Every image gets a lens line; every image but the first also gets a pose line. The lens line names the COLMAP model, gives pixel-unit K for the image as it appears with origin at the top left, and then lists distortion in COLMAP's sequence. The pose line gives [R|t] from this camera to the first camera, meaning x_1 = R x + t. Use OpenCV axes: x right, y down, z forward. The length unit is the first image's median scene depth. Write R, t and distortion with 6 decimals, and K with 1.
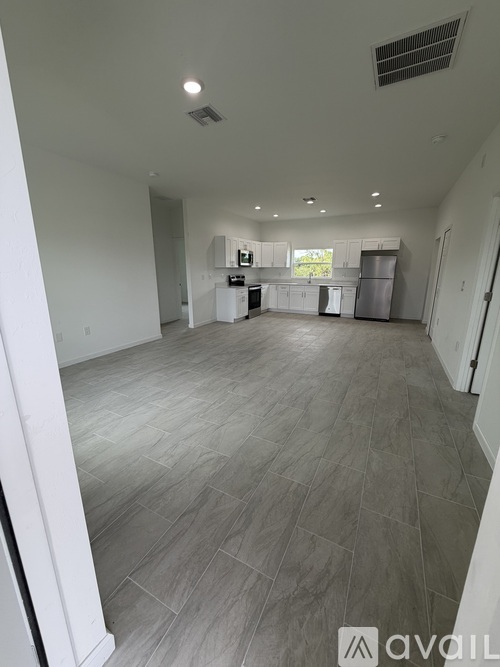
lens RADIAL K [[267.2, 0, 250.0], [0, 267.2, 333.5], [0, 0, 1]] dist [0.001346, -0.000019]
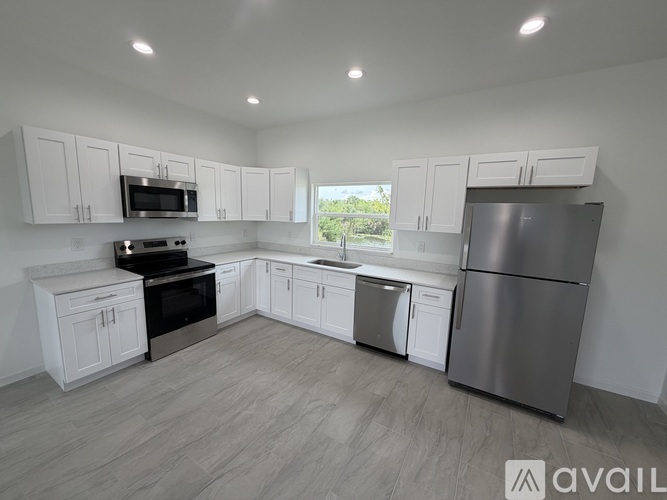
lens RADIAL K [[267.2, 0, 333.5], [0, 267.2, 250.0], [0, 0, 1]] dist [0.001346, -0.000019]
pose [[0.997959, 0.035818, -0.052871, 0.253038], [-0.040904, 0.994297, -0.098494, -0.178084], [0.049042, 0.100456, 0.993732, 0.625205]]
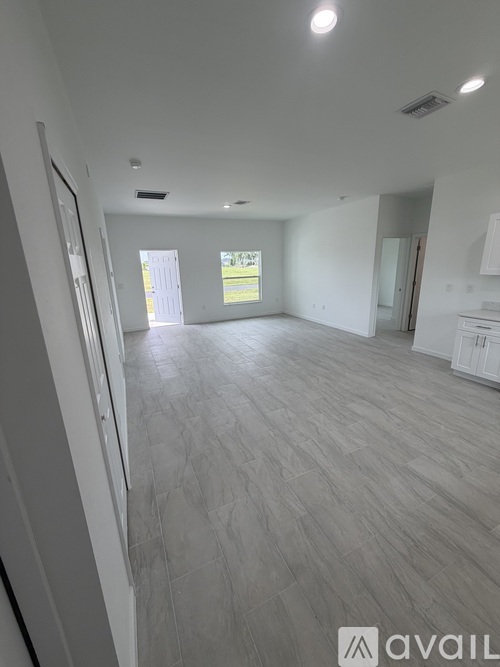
lens RADIAL K [[267.2, 0, 250.0], [0, 267.2, 333.5], [0, 0, 1]] dist [0.001346, -0.000019]
pose [[-0.596923, 0.226451, -0.769678, 0.560521], [-0.162683, 0.905248, 0.392506, -0.247490], [0.785632, 0.359509, -0.503523, 0.850061]]
